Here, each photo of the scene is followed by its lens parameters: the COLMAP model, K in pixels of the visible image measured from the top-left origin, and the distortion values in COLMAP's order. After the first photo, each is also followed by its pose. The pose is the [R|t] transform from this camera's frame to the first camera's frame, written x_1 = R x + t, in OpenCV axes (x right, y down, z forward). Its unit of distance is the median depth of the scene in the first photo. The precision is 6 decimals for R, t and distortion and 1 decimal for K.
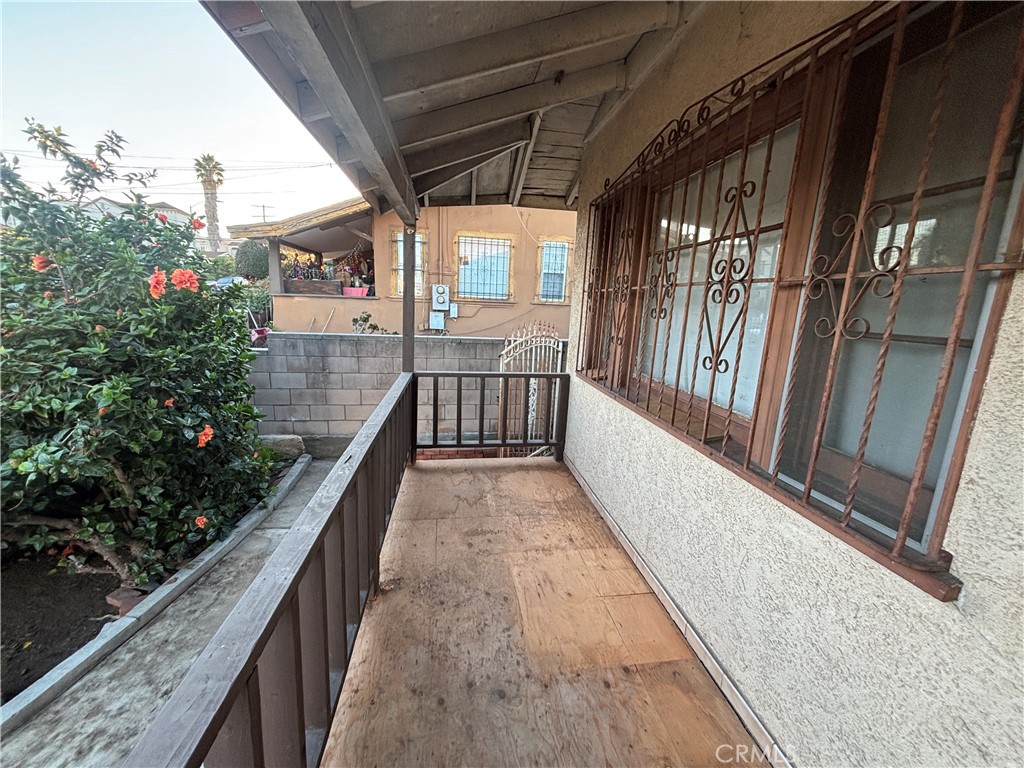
lens RADIAL K [[412.2, 0, 512.4], [0, 412.2, 381.9], [0, 0, 1]] dist [0.000707, -0.000780]
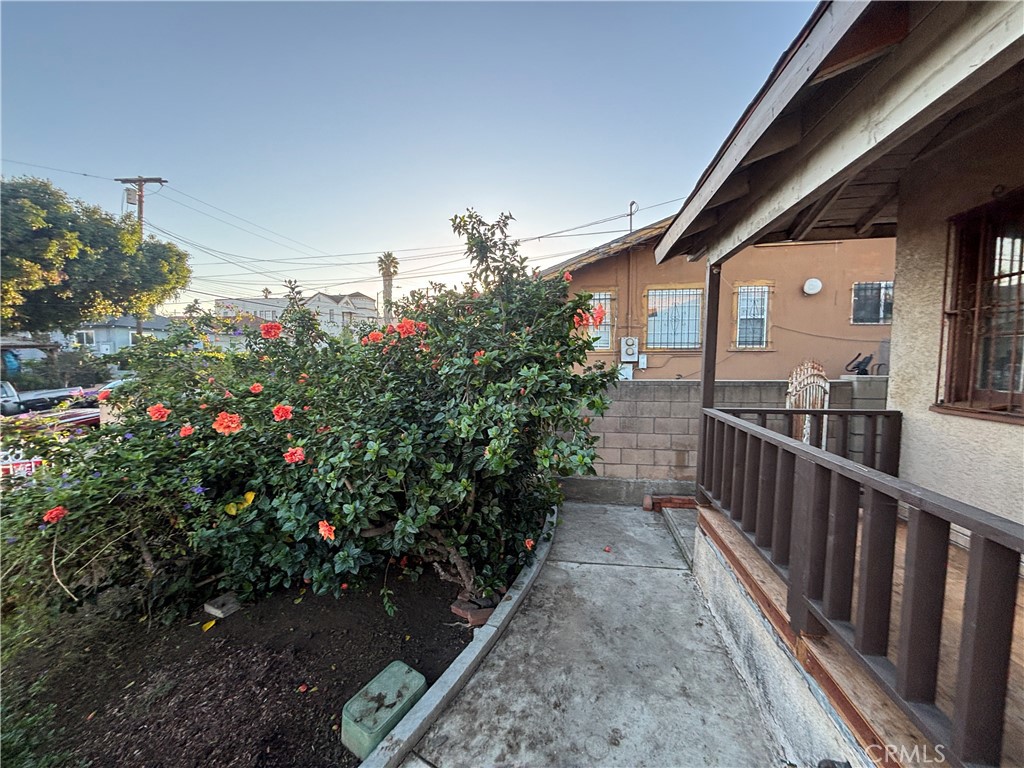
lens RADIAL K [[412.2, 0, 512.4], [0, 412.2, 381.9], [0, 0, 1]] dist [0.000707, -0.000780]
pose [[0.954703, -0.026295, -0.296397, -0.278278], [-0.016814, 0.989729, -0.141963, 0.042568], [0.297085, 0.140516, 0.944455, -0.061145]]
